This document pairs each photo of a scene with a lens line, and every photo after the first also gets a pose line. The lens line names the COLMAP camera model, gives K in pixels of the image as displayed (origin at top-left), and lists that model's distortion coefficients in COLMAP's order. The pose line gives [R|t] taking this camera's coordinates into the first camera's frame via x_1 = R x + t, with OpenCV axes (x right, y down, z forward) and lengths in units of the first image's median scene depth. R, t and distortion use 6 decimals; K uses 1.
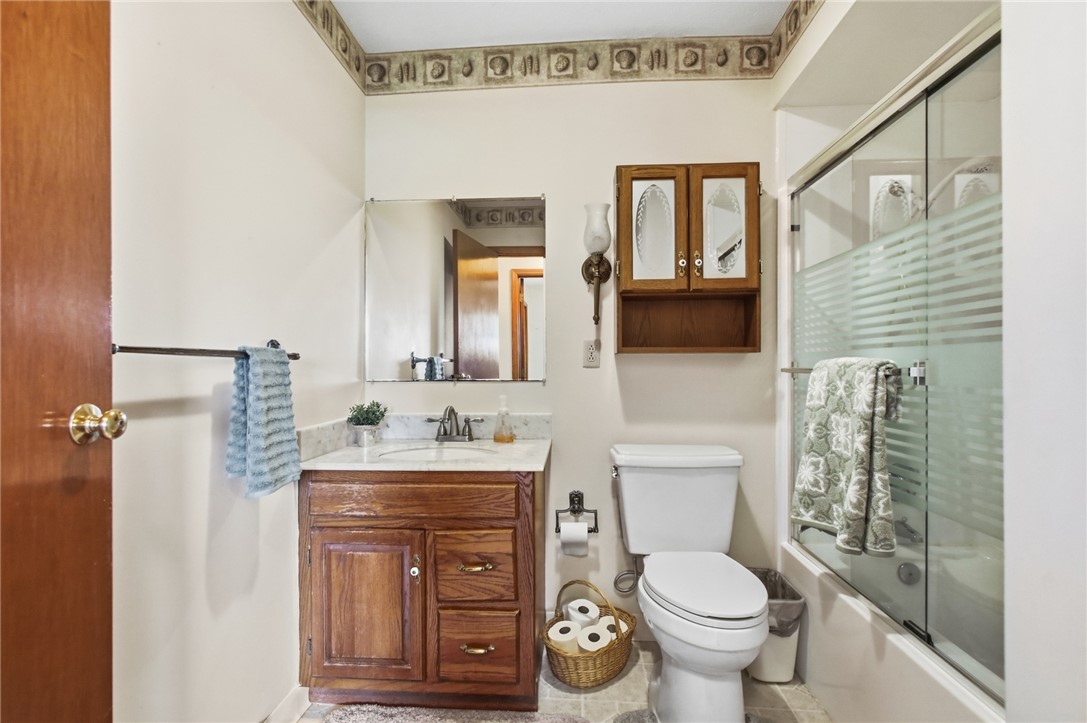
lens RADIAL K [[507.7, 0, 540.4], [0, 507.7, 365.6], [0, 0, 1]] dist [-0.000898, 0.001437]
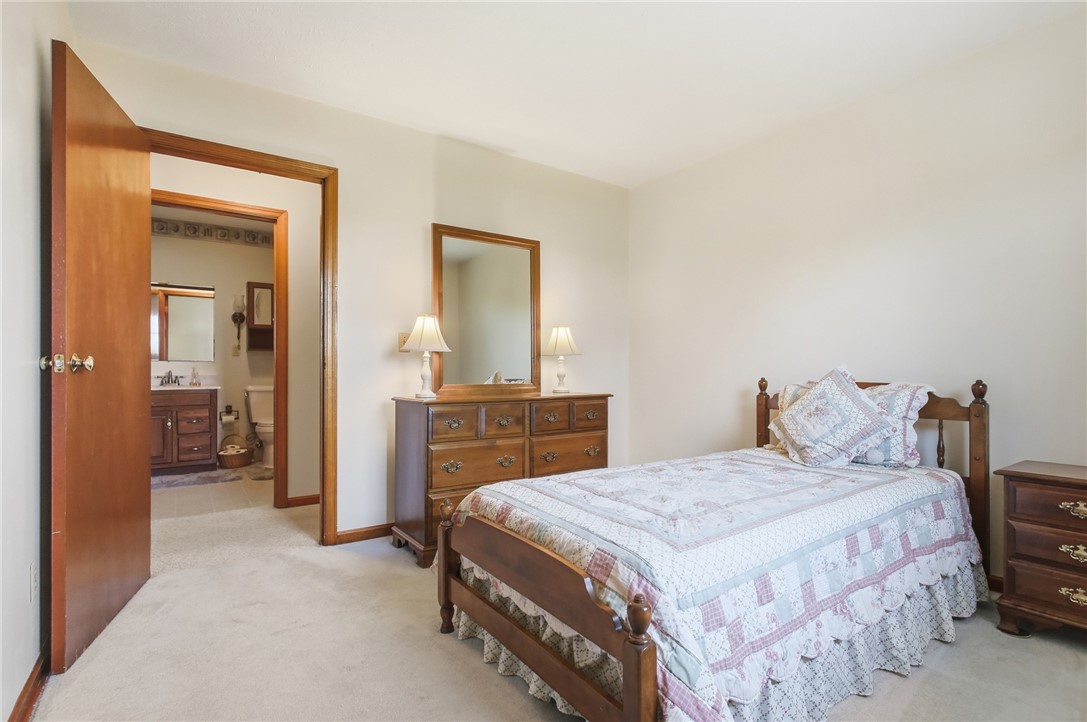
lens RADIAL K [[507.7, 0, 533.6], [0, 507.7, 370.3], [0, 0, 1]] dist [-0.000898, 0.001437]
pose [[0.775850, 0.001346, 0.630916, -0.377819], [-0.008205, 0.999935, 0.007955, 0.046094], [-0.630865, -0.011349, 0.775810, -2.090617]]
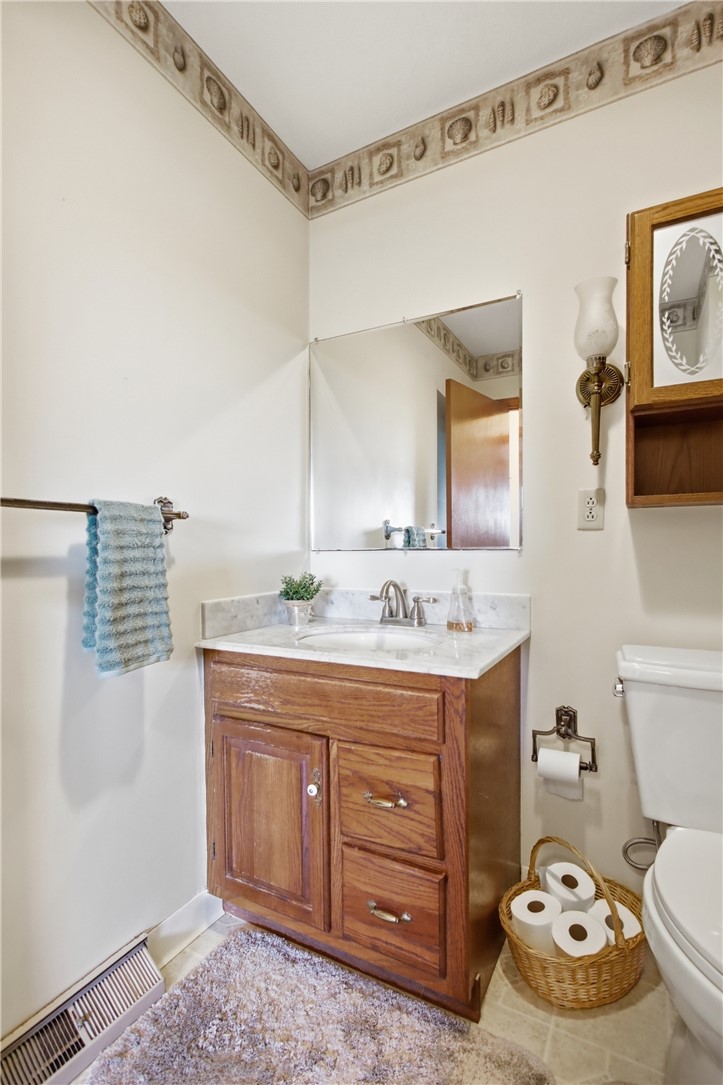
lens RADIAL K [[506.7, 0, 373.4], [0, 506.7, 555.9], [0, 0, 1]] dist [-0.000898, 0.001437]
pose [[0.910659, 0.003818, -0.413141, 0.126739], [0.003295, 0.999858, 0.016503, 0.029097], [0.413145, -0.016390, 0.910518, 0.277216]]
